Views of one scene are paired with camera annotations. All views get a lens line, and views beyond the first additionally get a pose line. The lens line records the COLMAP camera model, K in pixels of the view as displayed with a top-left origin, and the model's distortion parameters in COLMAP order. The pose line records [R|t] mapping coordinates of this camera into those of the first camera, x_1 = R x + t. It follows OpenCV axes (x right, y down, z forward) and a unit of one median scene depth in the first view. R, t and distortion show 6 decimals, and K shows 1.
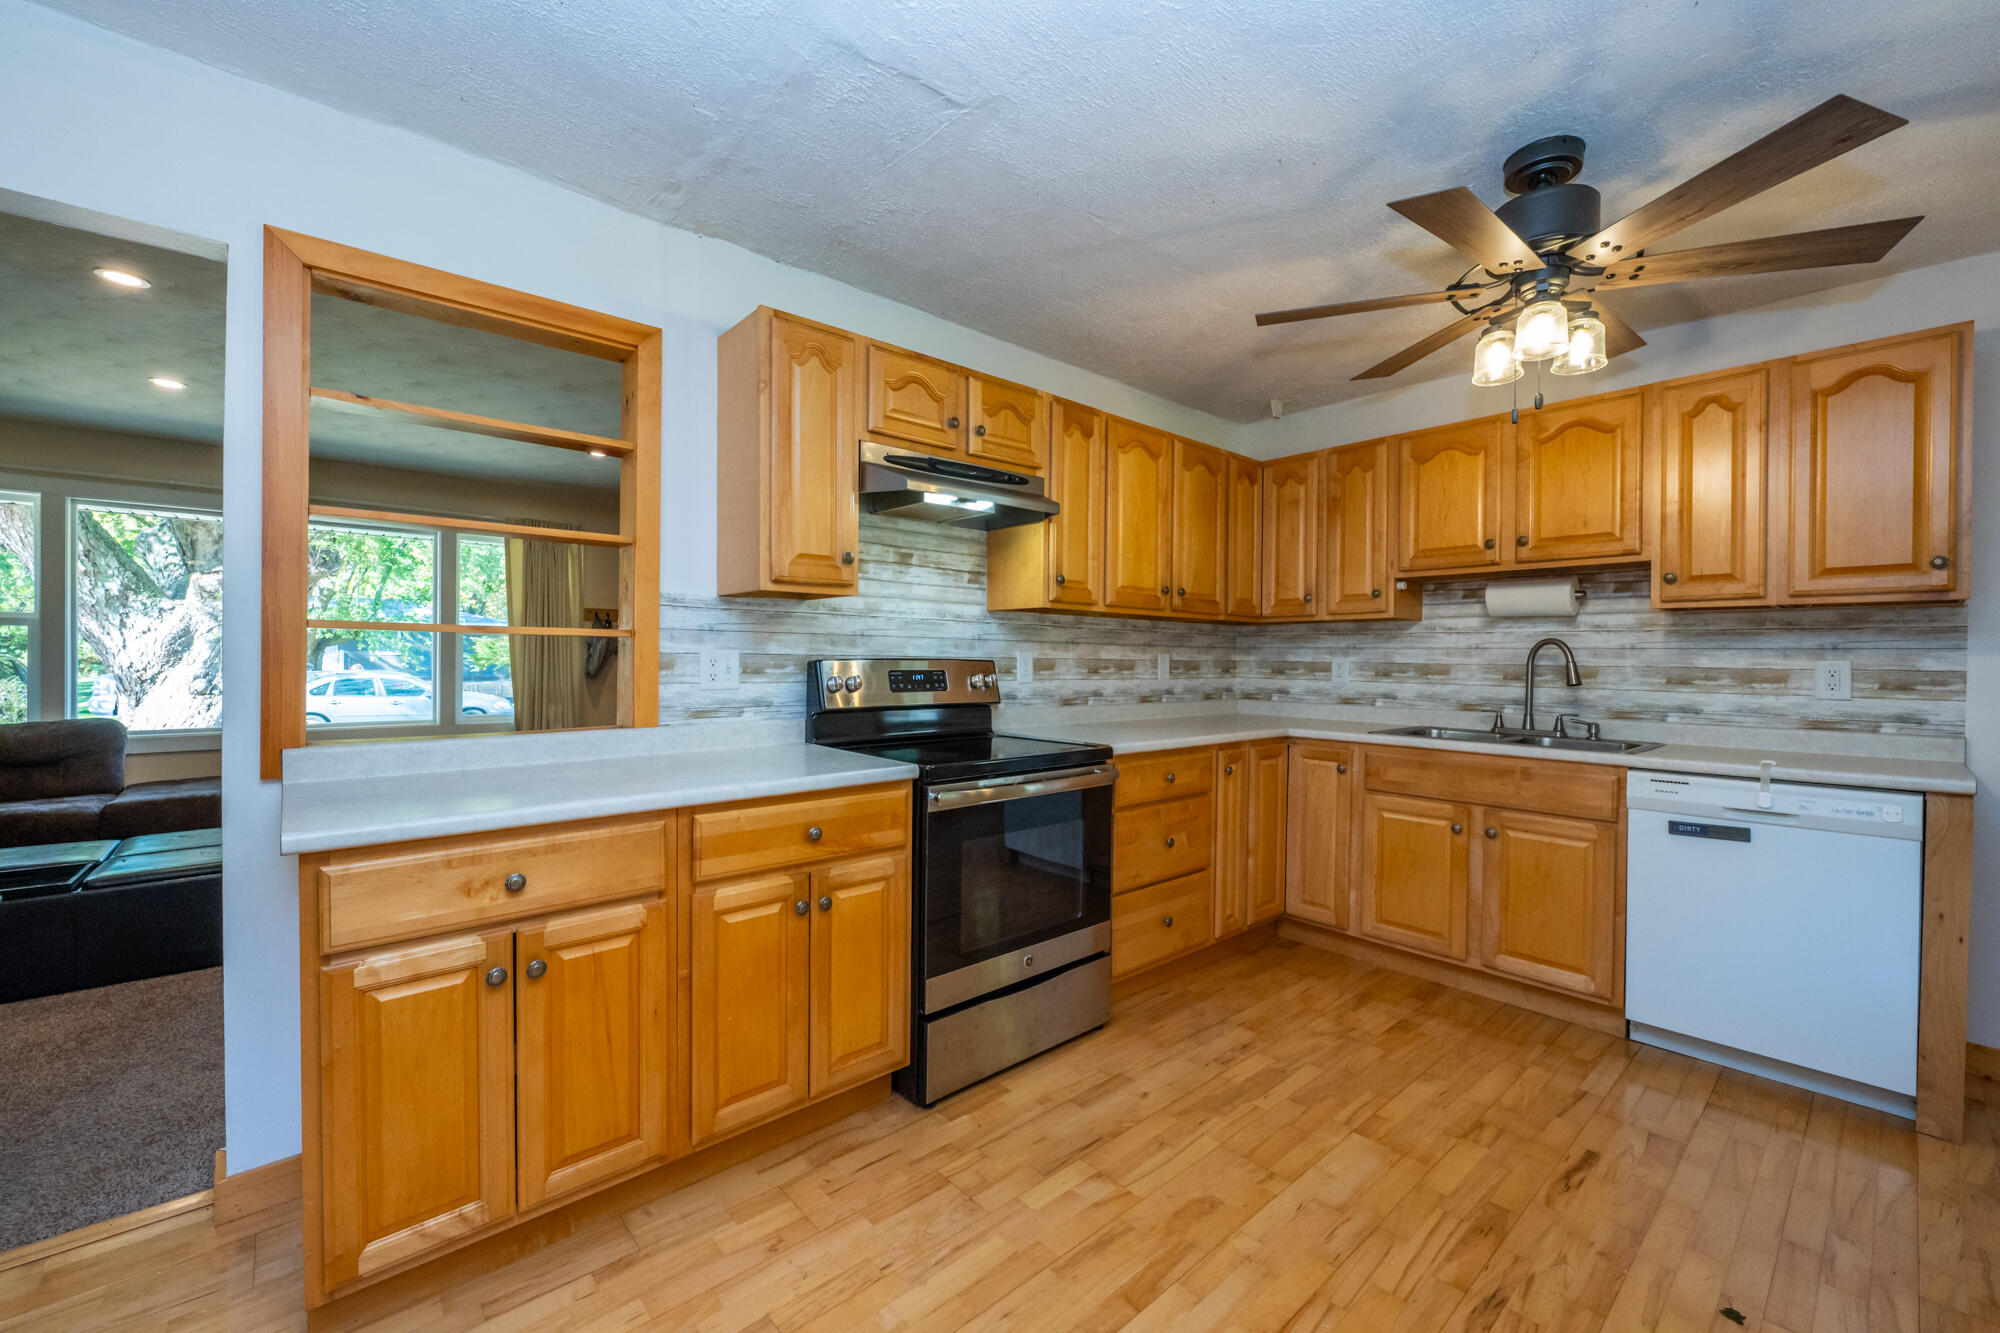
lens RADIAL K [[805.6, 0, 987.4], [0, 805.6, 665.4], [0, 0, 1]] dist [0.000530, 0.000020]
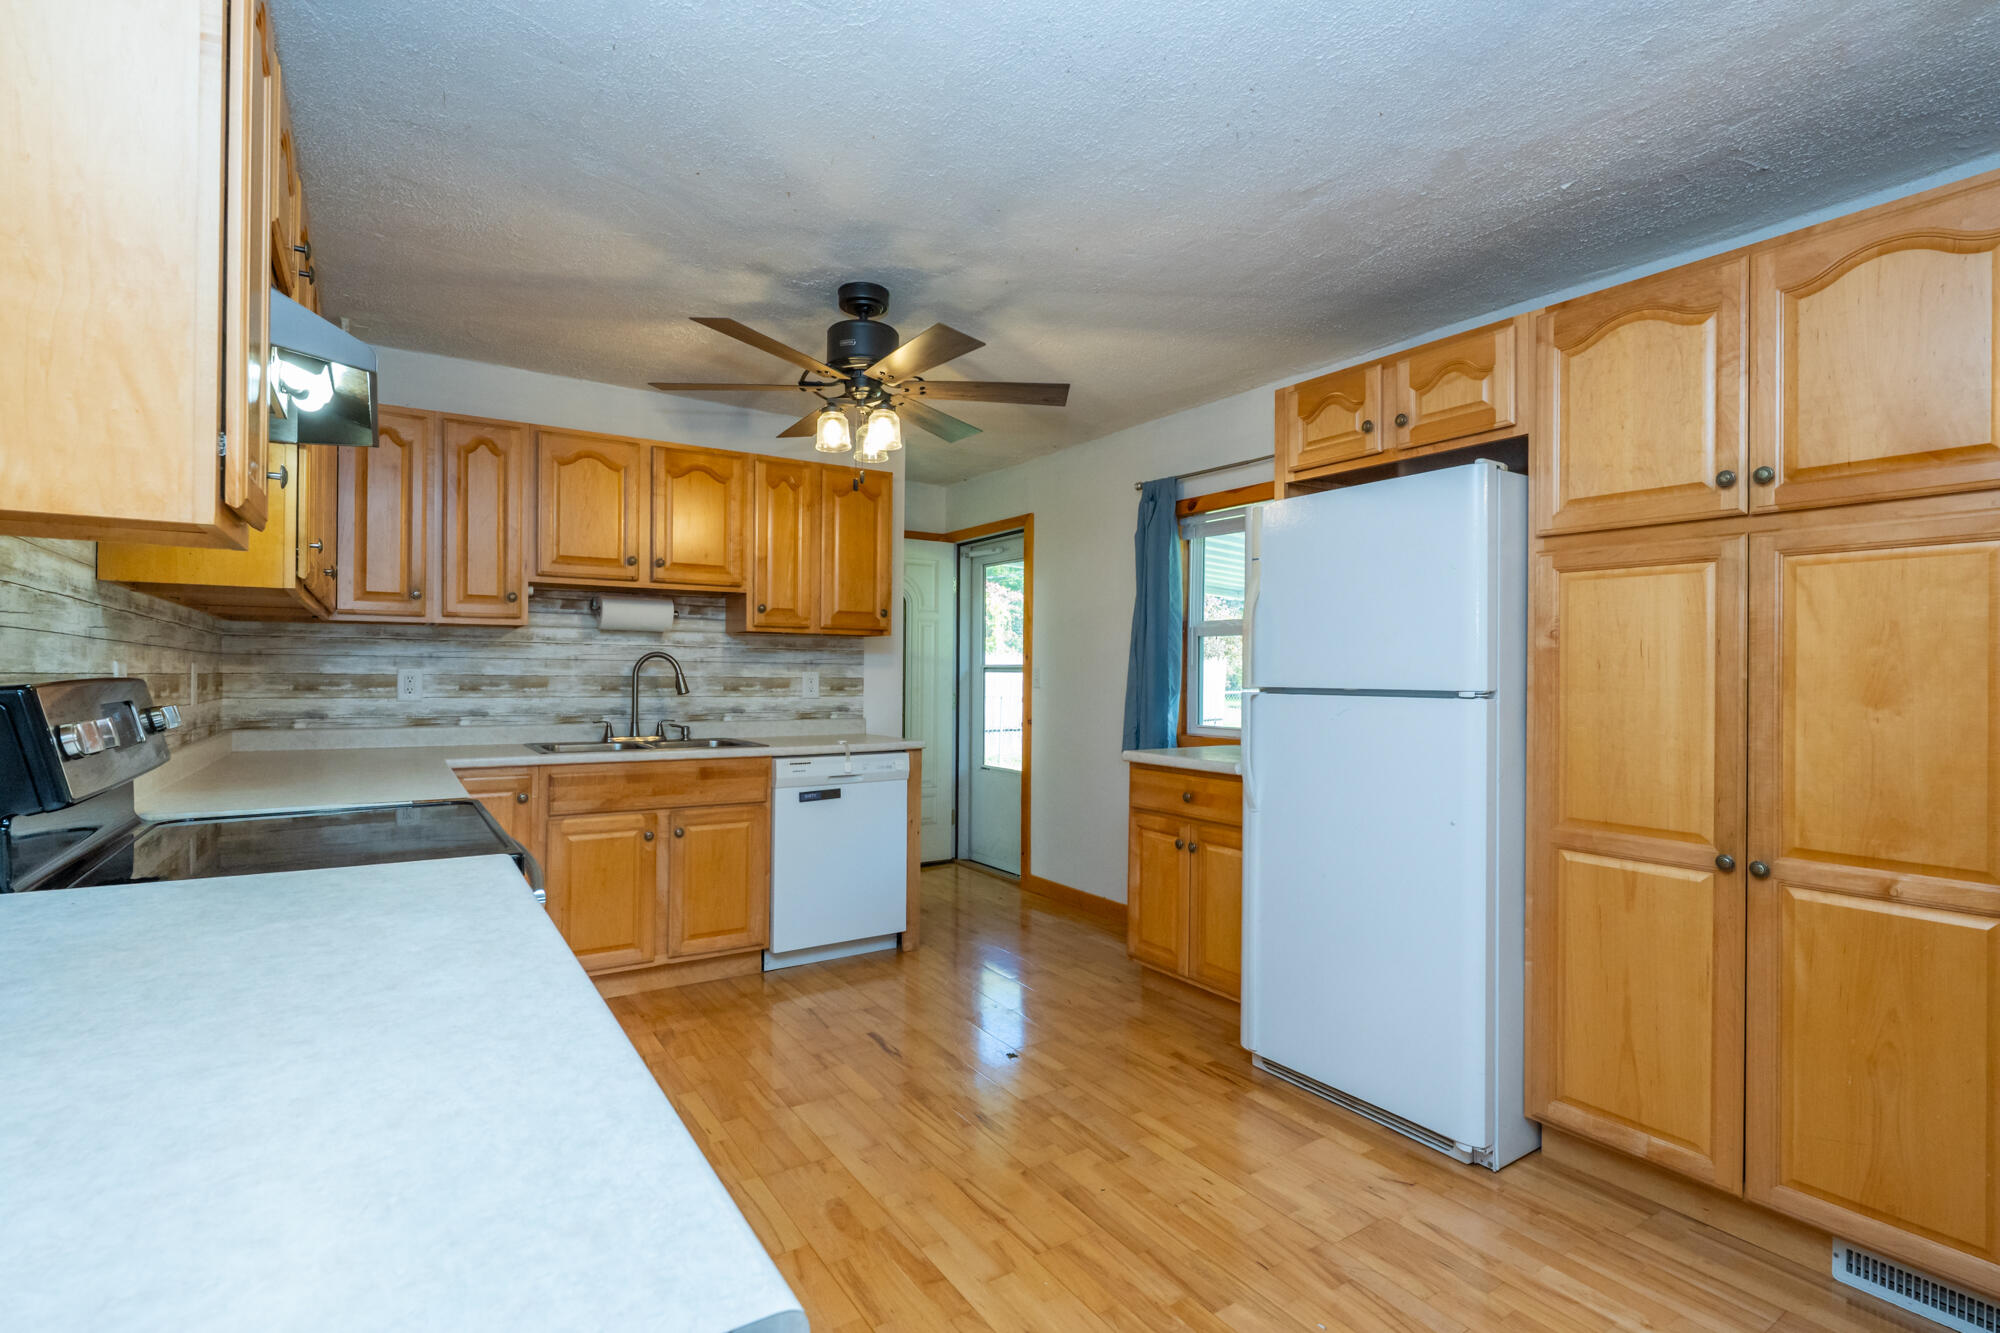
lens RADIAL K [[935.8, 0, 999.2], [0, 935.8, 673.8], [0, 0, 1]] dist [0.000285, -0.000001]
pose [[0.131932, -0.008645, 0.991221, -0.557173], [0.003967, 0.999959, 0.008193, -0.013474], [-0.991251, 0.002851, 0.131960, 0.402331]]
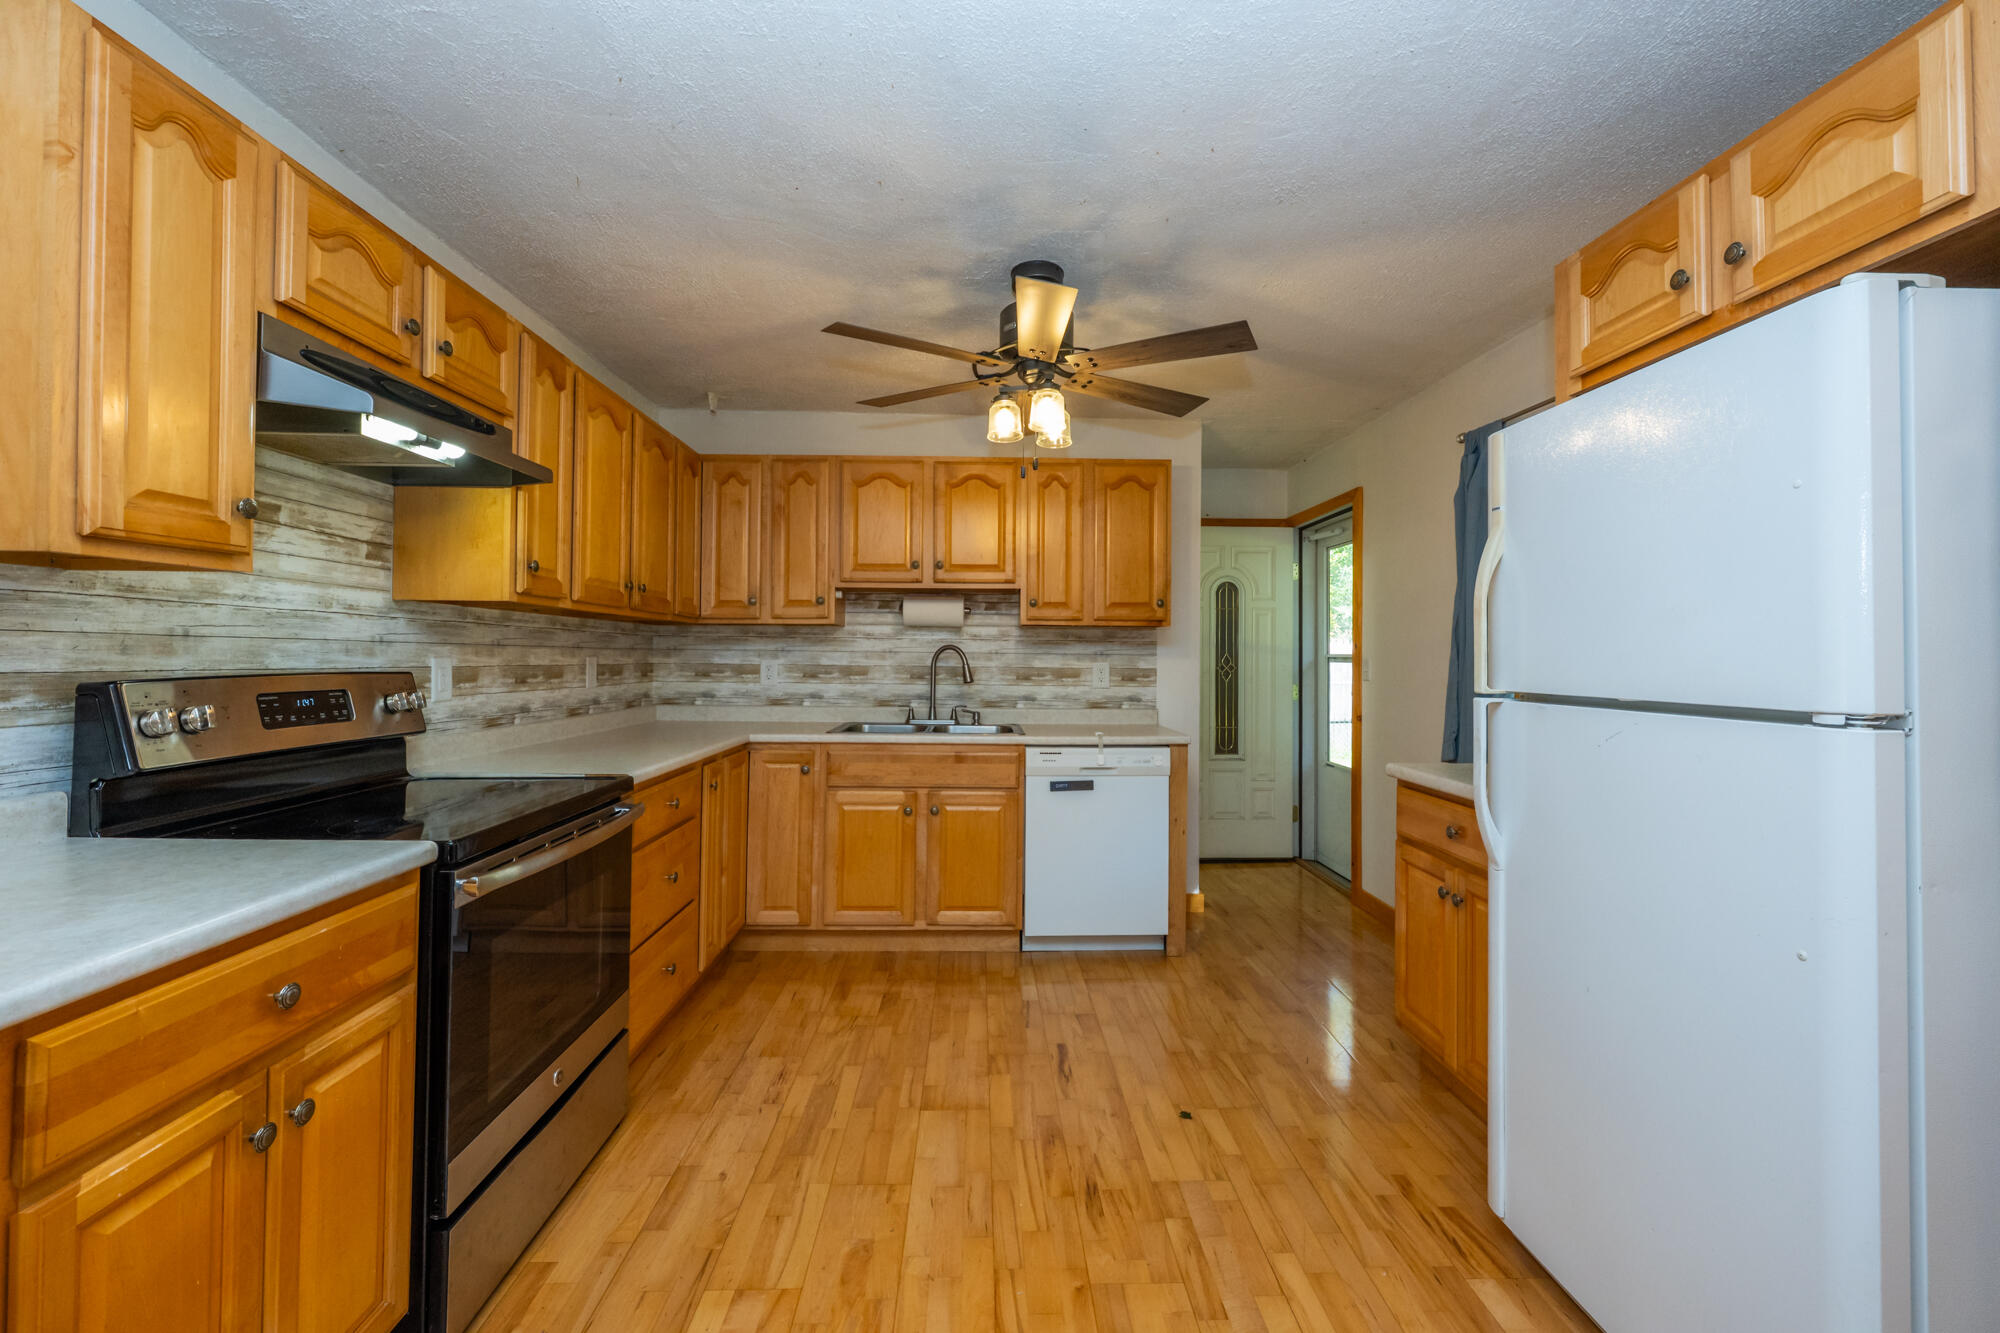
lens RADIAL K [[808.9, 0, 1004.9], [0, 808.9, 645.9], [0, 0, 1]] dist [-0.000481, -0.000259]
pose [[0.630778, 0.005059, 0.775947, -0.229457], [0.005640, 0.999922, -0.011103, -0.019436], [-0.775943, 0.011380, 0.630700, 0.166591]]
